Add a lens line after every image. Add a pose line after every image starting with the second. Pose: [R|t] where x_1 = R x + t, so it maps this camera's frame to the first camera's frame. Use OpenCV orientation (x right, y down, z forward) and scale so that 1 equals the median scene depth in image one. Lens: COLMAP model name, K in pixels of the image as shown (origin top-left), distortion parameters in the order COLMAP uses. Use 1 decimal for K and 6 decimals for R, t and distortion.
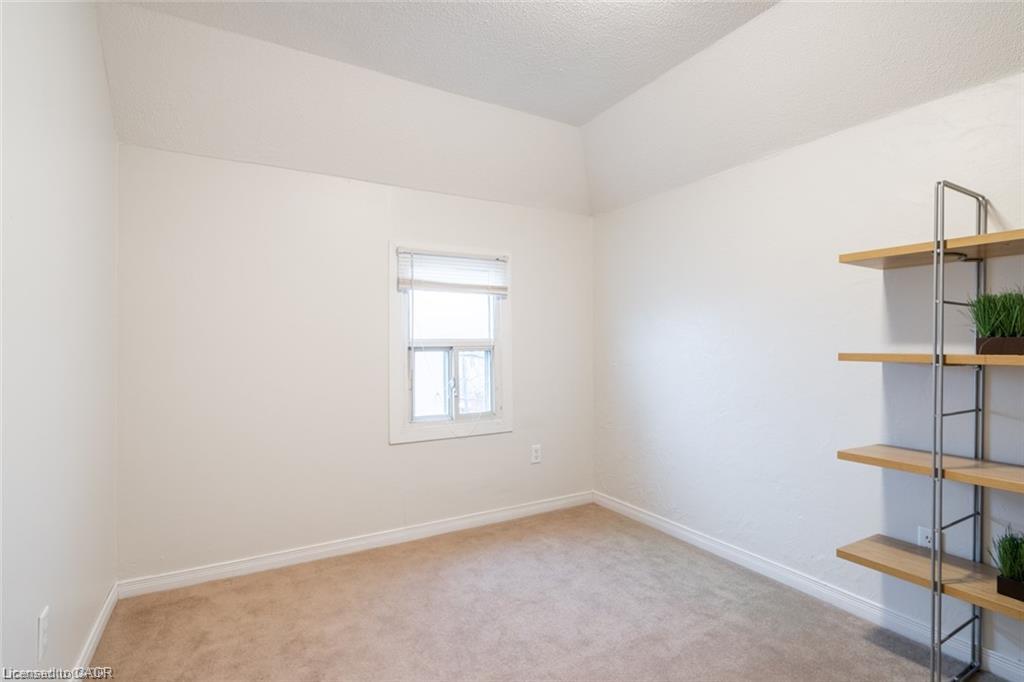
lens RADIAL K [[490.9, 0, 508.7], [0, 490.9, 342.4], [0, 0, 1]] dist [-0.000652, 0.000443]
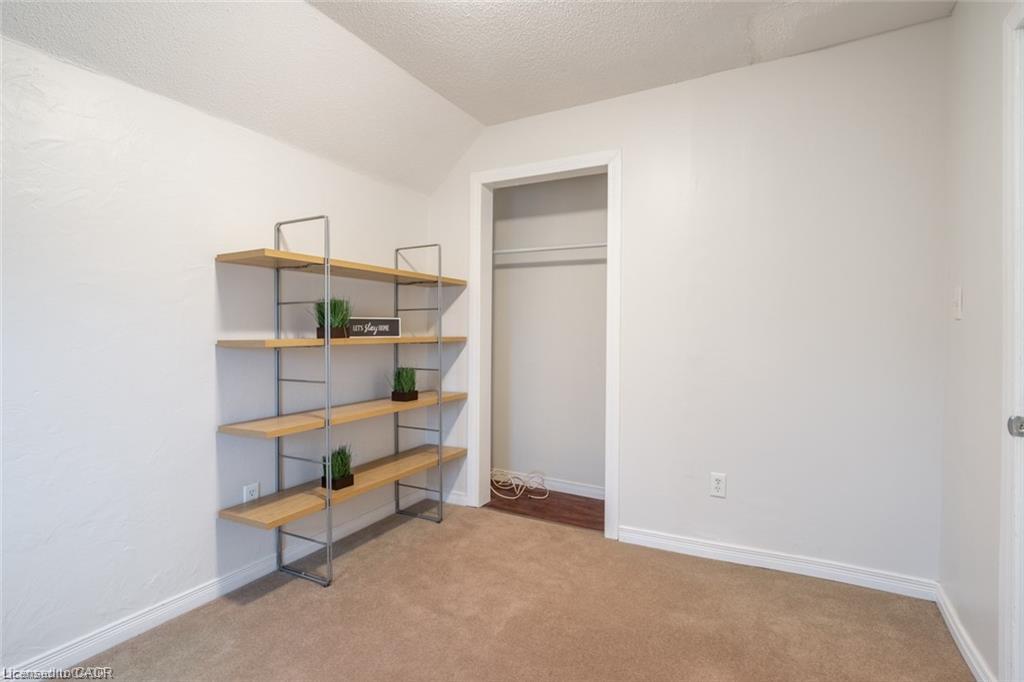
lens RADIAL K [[507.6, 0, 512.0], [0, 507.6, 341.0], [0, 0, 1]] dist [0.000636, 0.000298]
pose [[-0.522254, -0.020295, 0.852548, -0.344764], [-0.001948, 0.999743, 0.022605, -0.002042], [-0.852788, 0.010145, -0.522159, 0.706387]]
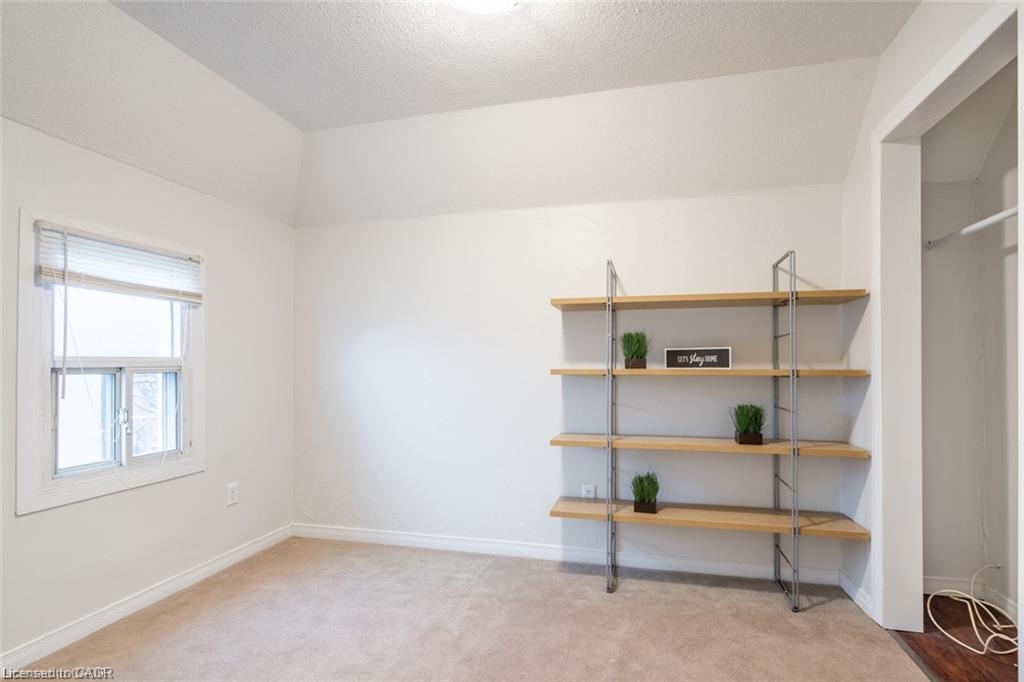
lens RADIAL K [[495.5, 0, 521.4], [0, 495.5, 356.9], [0, 0, 1]] dist [-0.002729, 0.000835]
pose [[0.696118, 0.009926, 0.717859, -0.248794], [0.001025, 0.999890, -0.014819, 0.004650], [-0.717927, 0.011051, 0.696031, 0.051771]]
